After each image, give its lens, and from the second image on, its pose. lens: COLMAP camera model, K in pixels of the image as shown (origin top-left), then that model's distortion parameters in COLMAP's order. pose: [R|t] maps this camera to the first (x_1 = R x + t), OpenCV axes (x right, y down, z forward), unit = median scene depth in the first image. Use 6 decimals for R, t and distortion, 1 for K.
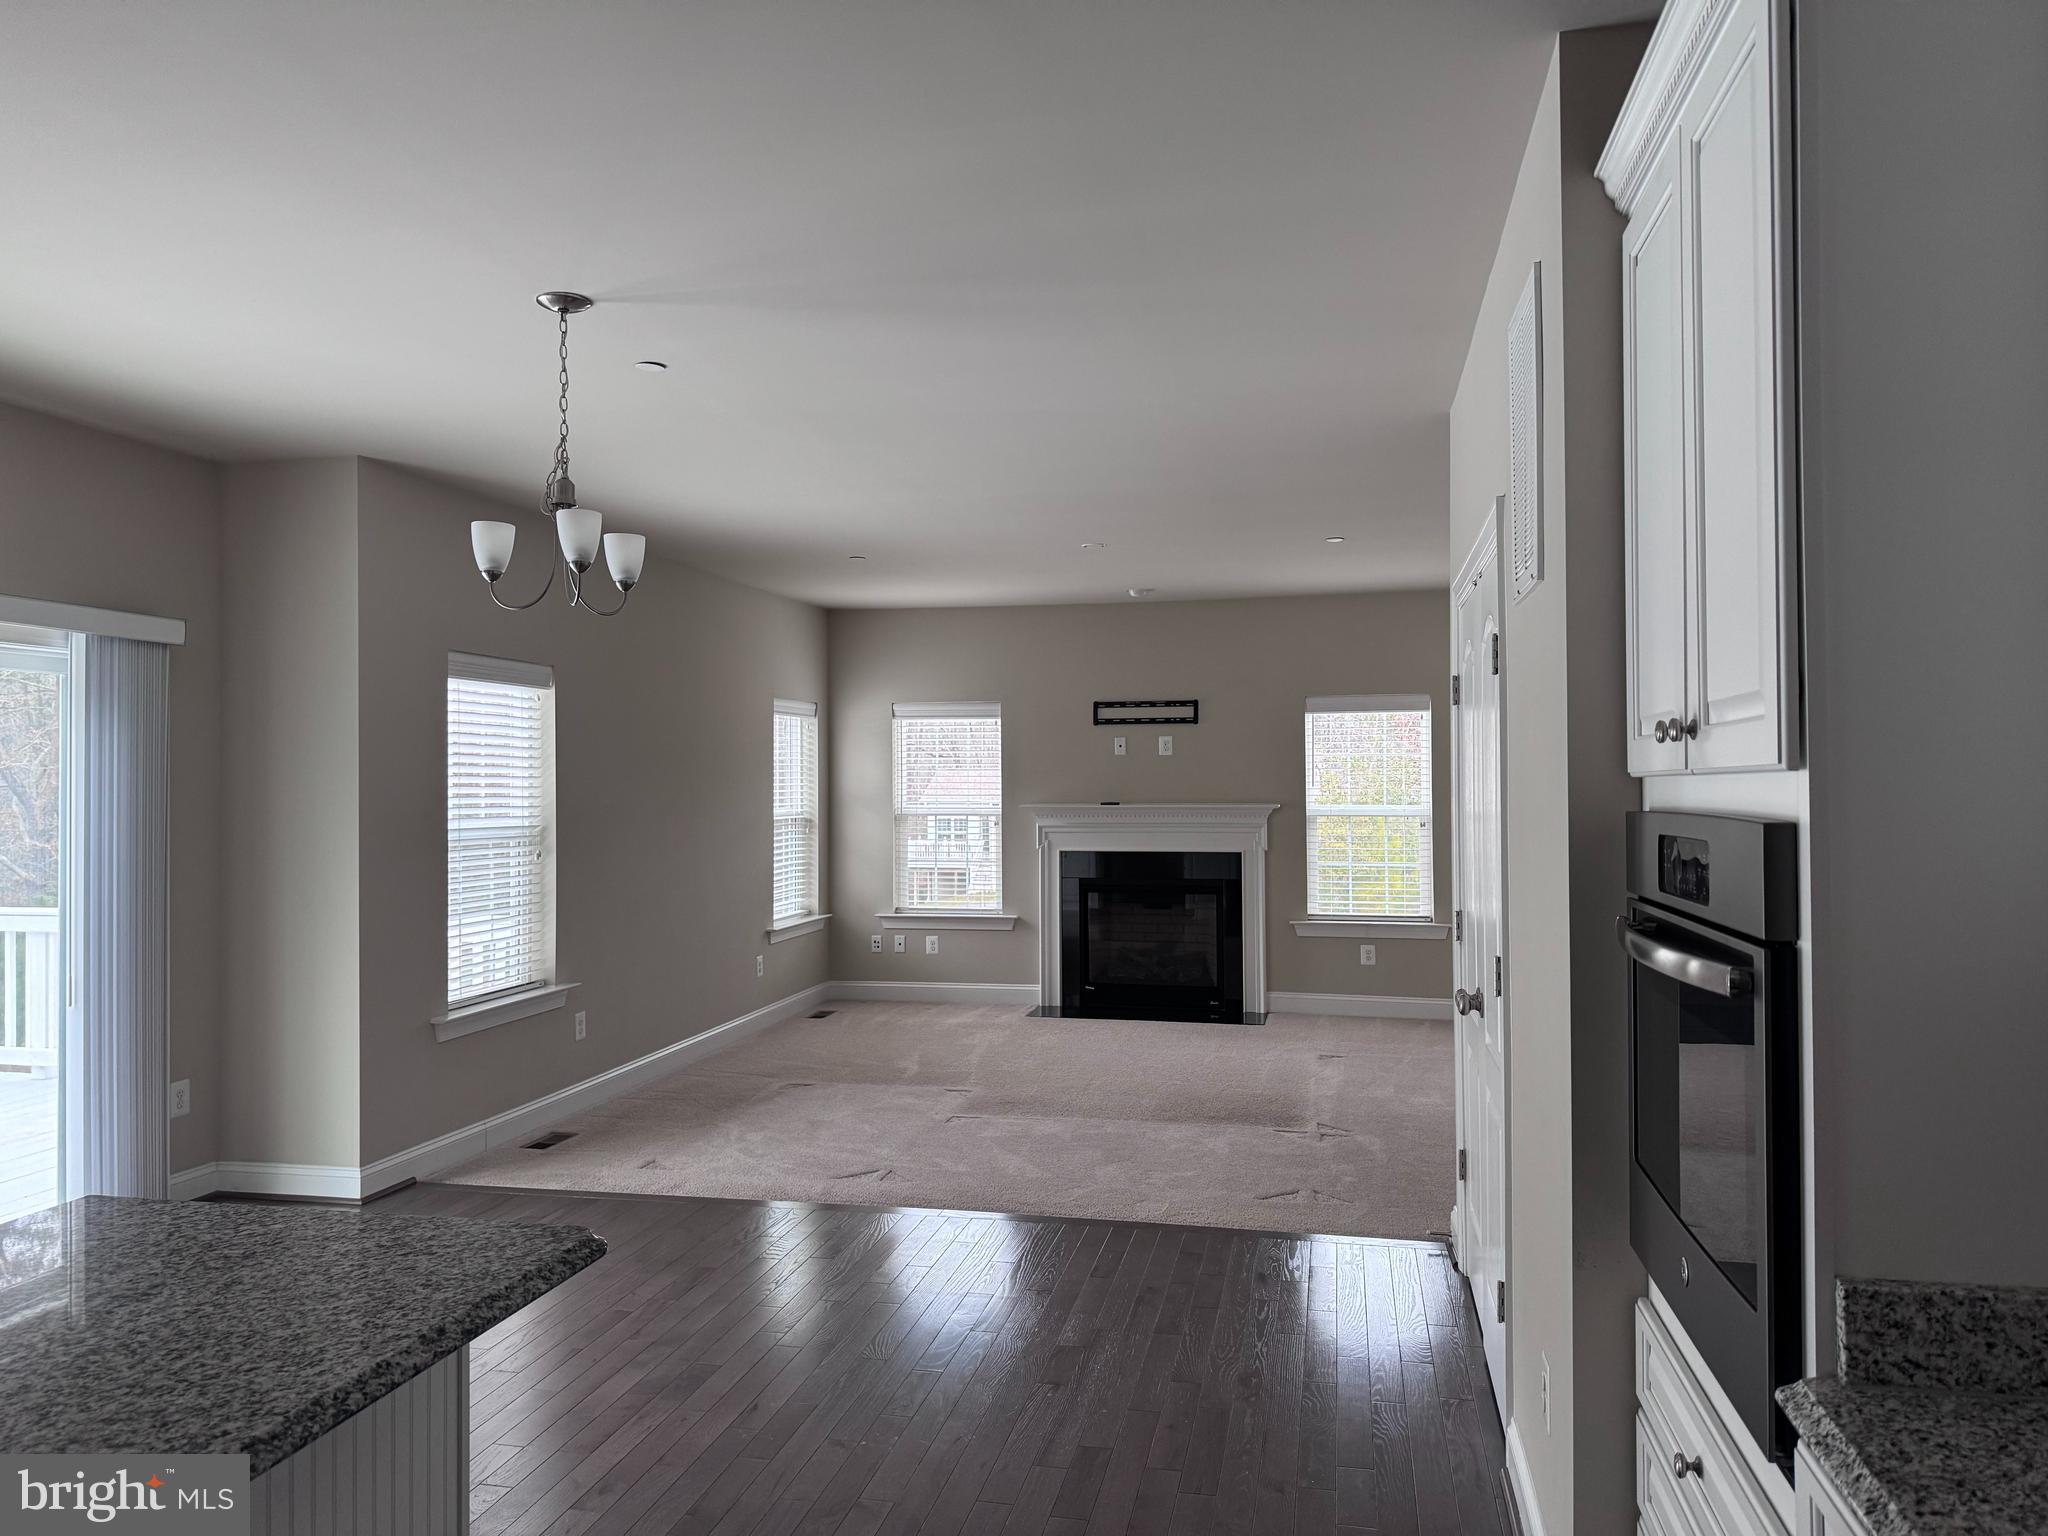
lens RADIAL K [[1424.6, 0, 1027.9], [0, 1424.6, 769.3], [0, 0, 1]] dist [0.000260, -0.002151]
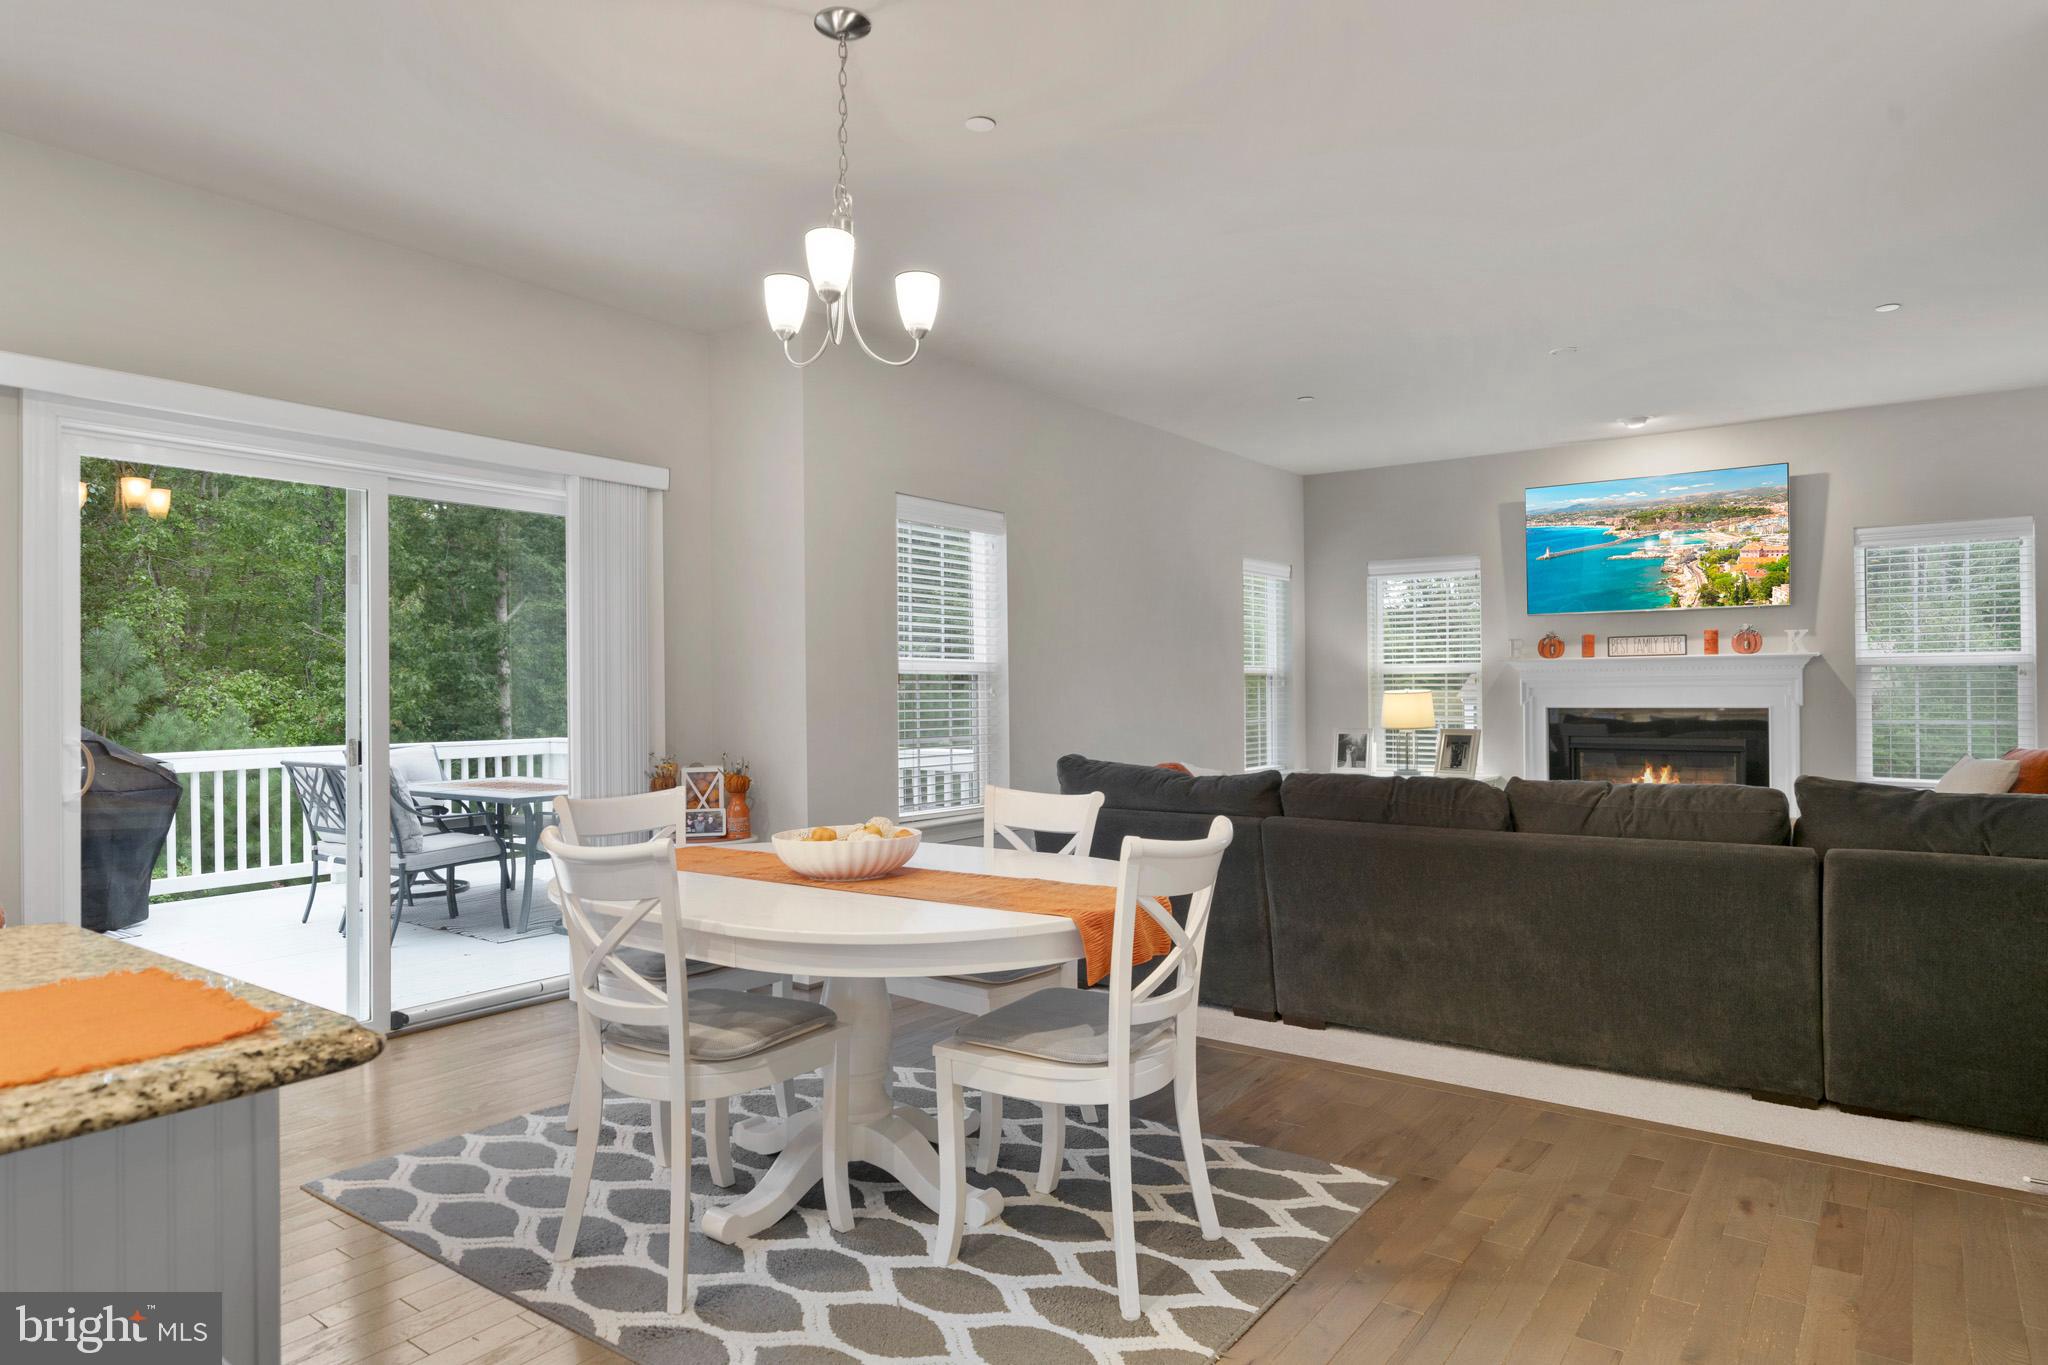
lens RADIAL K [[1182.0, 0, 1025.3], [0, 1182.0, 692.8], [0, 0, 1]] dist [-0.006735, -0.000707]
pose [[0.906955, -0.000775, -0.421226, 0.073540], [0.006134, 0.999917, 0.011367, 0.069308], [0.421182, -0.012893, 0.906884, 0.252508]]
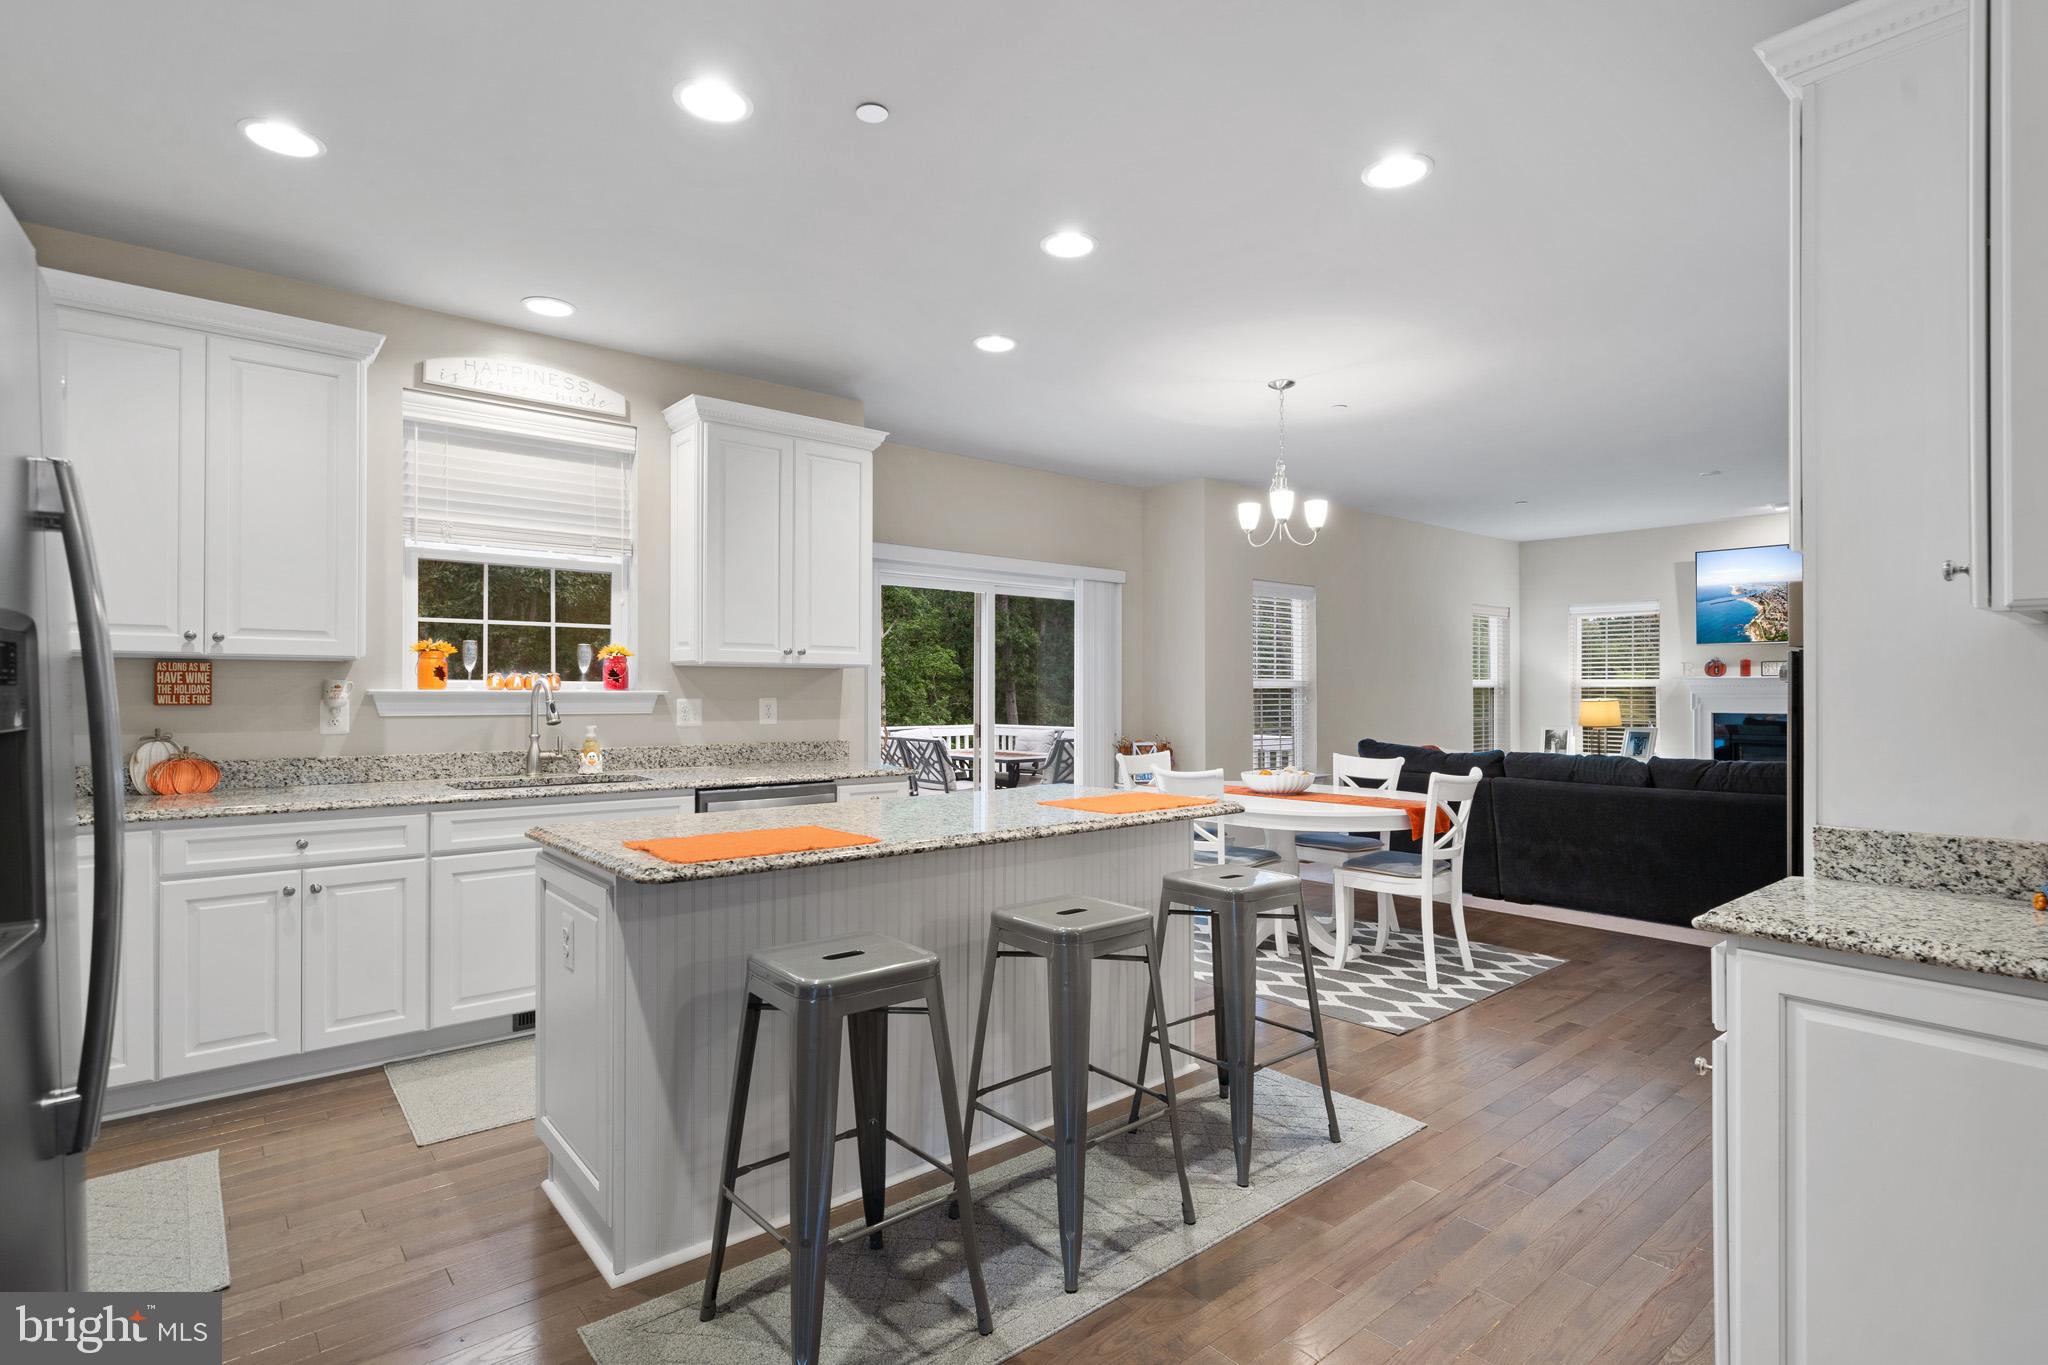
lens RADIAL K [[991.8, 0, 1033.8], [0, 991.8, 686.7], [0, 0, 1]] dist [0.000838, -0.000213]
pose [[0.791272, 0.003536, -0.611455, 0.164359], [0.001076, 0.999974, 0.007175, 0.050279], [0.611464, -0.006335, 0.791247, -0.189759]]
